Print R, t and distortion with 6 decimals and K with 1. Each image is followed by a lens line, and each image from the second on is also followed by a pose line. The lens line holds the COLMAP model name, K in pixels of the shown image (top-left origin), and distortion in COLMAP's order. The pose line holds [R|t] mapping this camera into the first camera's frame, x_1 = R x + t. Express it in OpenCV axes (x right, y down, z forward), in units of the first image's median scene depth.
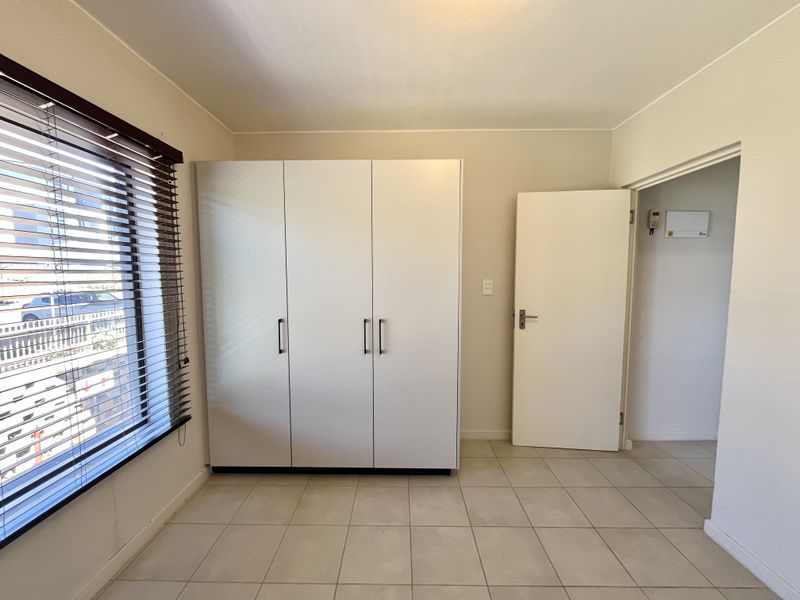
lens RADIAL K [[323.3, 0, 398.5], [0, 323.3, 297.6], [0, 0, 1]] dist [-0.001640, -0.000329]
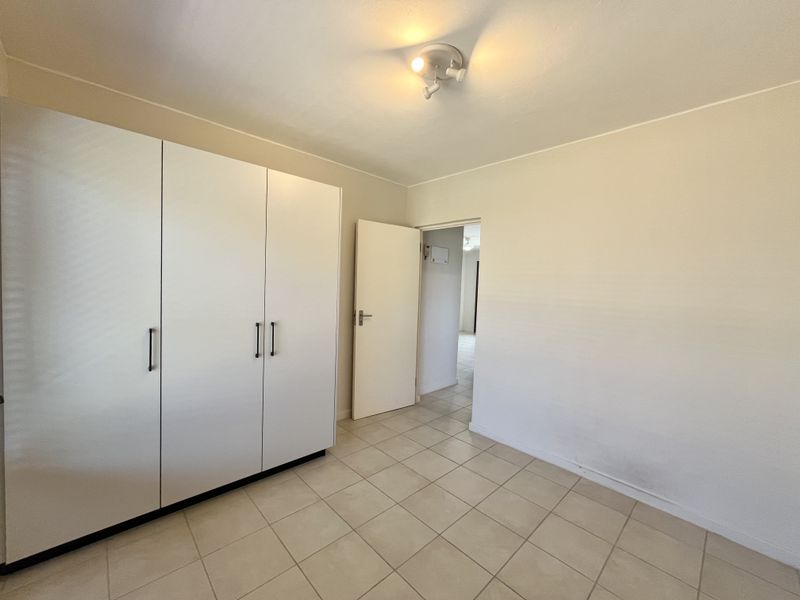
lens RADIAL K [[323.3, 0, 398.5], [0, 323.3, 297.6], [0, 0, 1]] dist [-0.001640, -0.000329]
pose [[0.715872, -0.001520, 0.698230, -0.427172], [0.017465, 0.999724, -0.015730, 0.010225], [-0.698013, 0.023455, 0.715701, -0.020223]]
